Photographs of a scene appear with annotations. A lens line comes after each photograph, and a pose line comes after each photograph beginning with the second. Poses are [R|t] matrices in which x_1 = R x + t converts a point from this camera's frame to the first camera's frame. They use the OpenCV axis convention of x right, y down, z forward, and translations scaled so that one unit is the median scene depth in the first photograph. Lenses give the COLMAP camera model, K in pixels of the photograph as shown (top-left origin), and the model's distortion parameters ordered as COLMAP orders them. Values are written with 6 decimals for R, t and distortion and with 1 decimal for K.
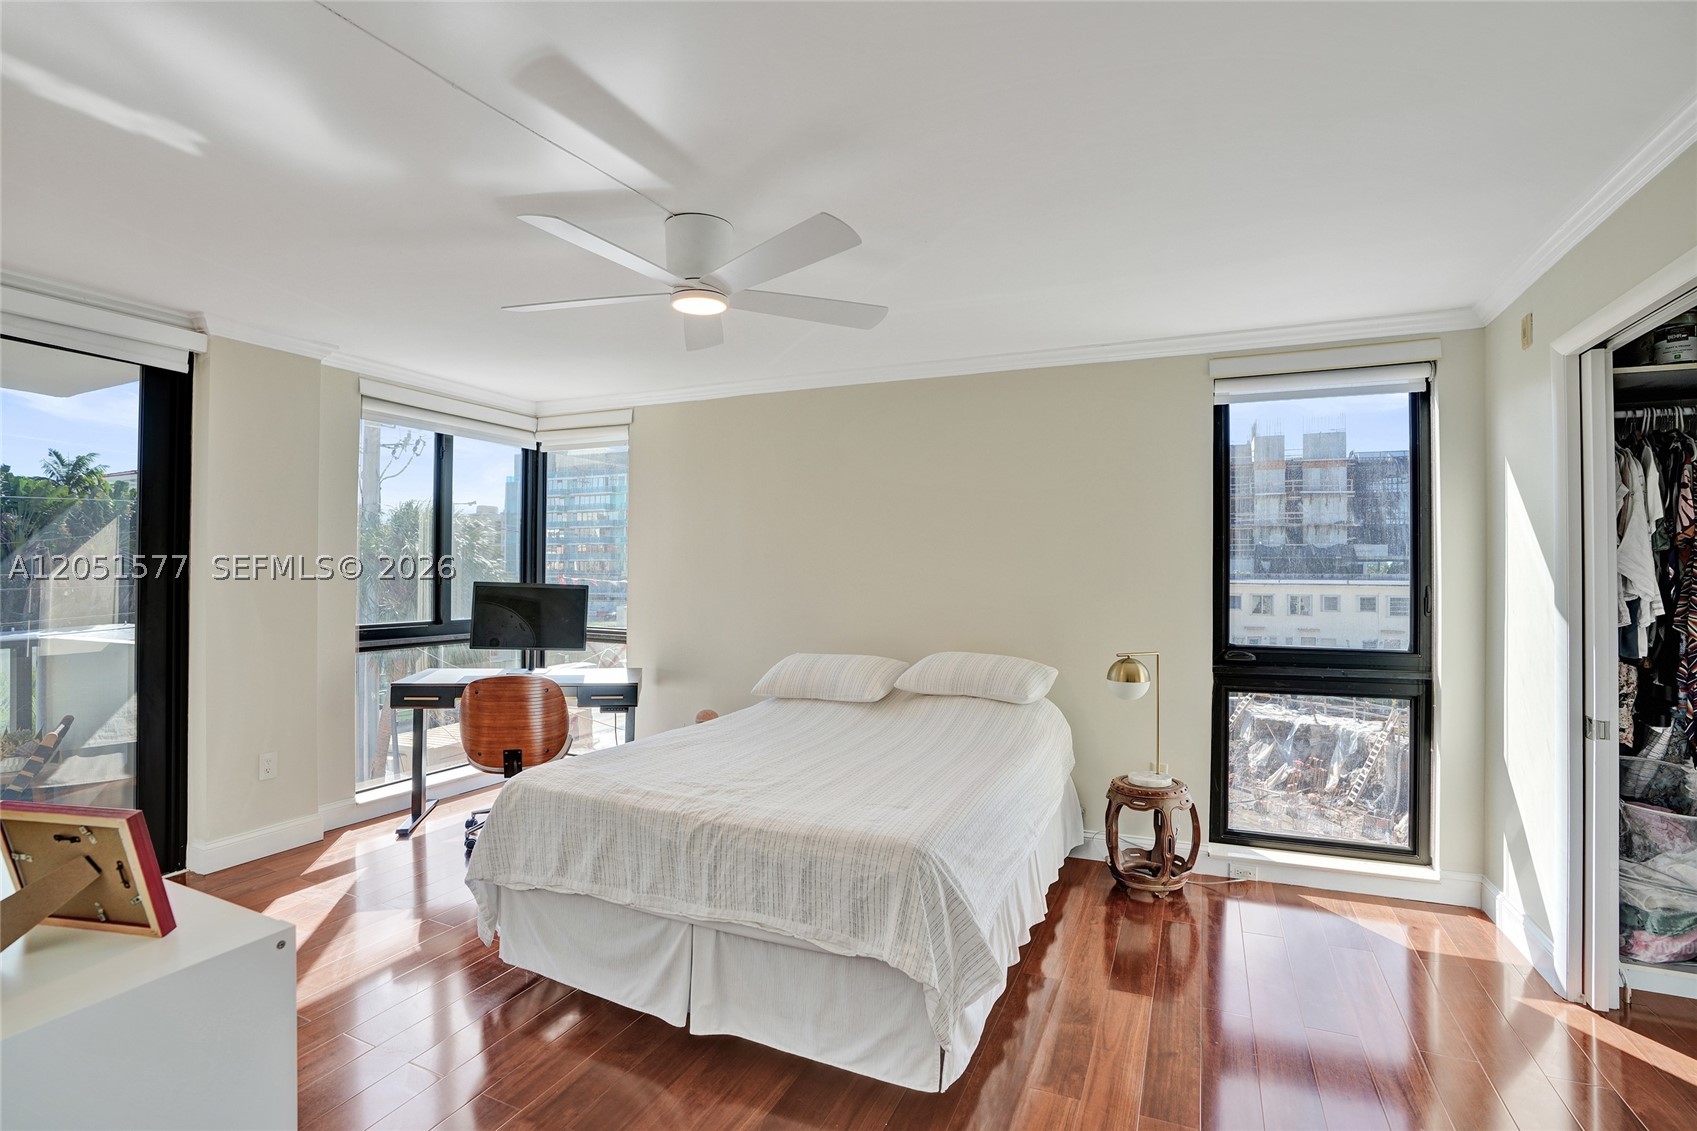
lens RADIAL K [[791.8, 0, 867.6], [0, 791.8, 569.3], [0, 0, 1]] dist [-0.068935, 0.028580]
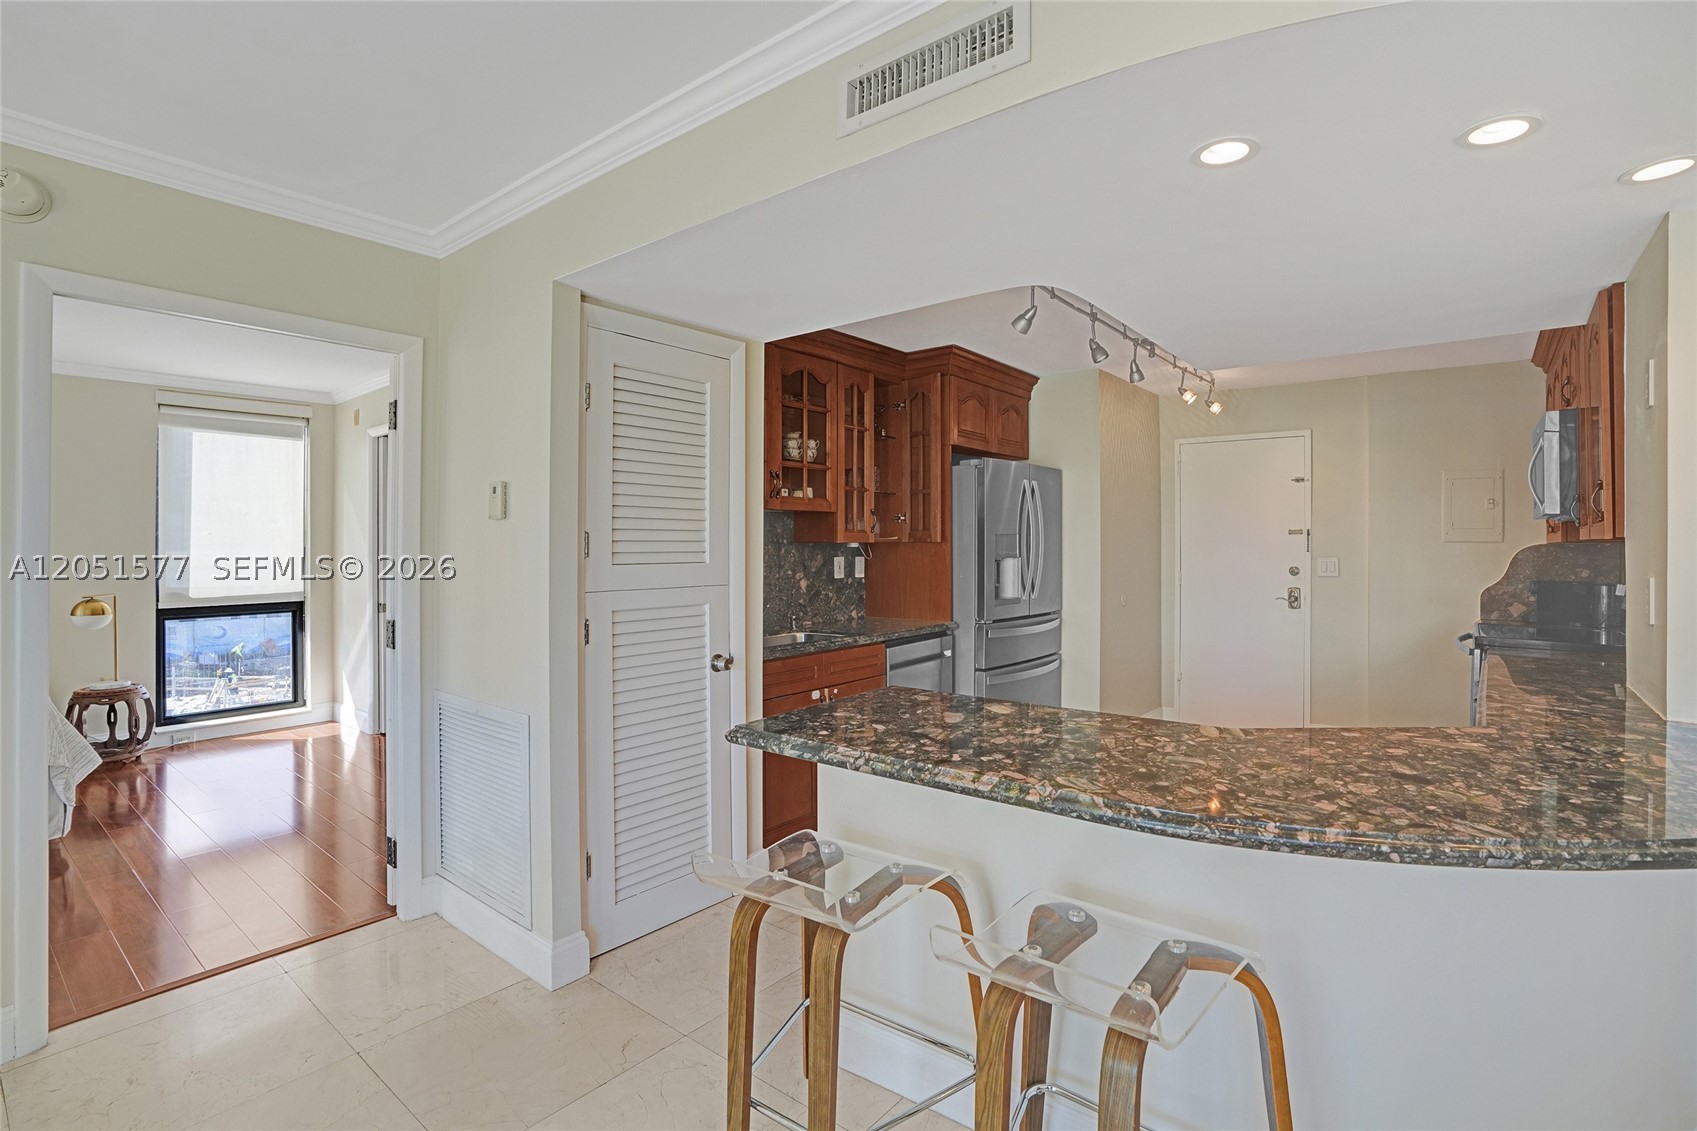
lens RADIAL K [[795.3, 0, 845.6], [0, 795.3, 550.9], [0, 0, 1]] dist [-0.033974, 0.000140]
pose [[0.282863, -0.003913, 0.959152, -0.604824], [-0.013044, 0.999884, 0.007926, 0.002075], [-0.959072, -0.014753, 0.282779, -0.663086]]
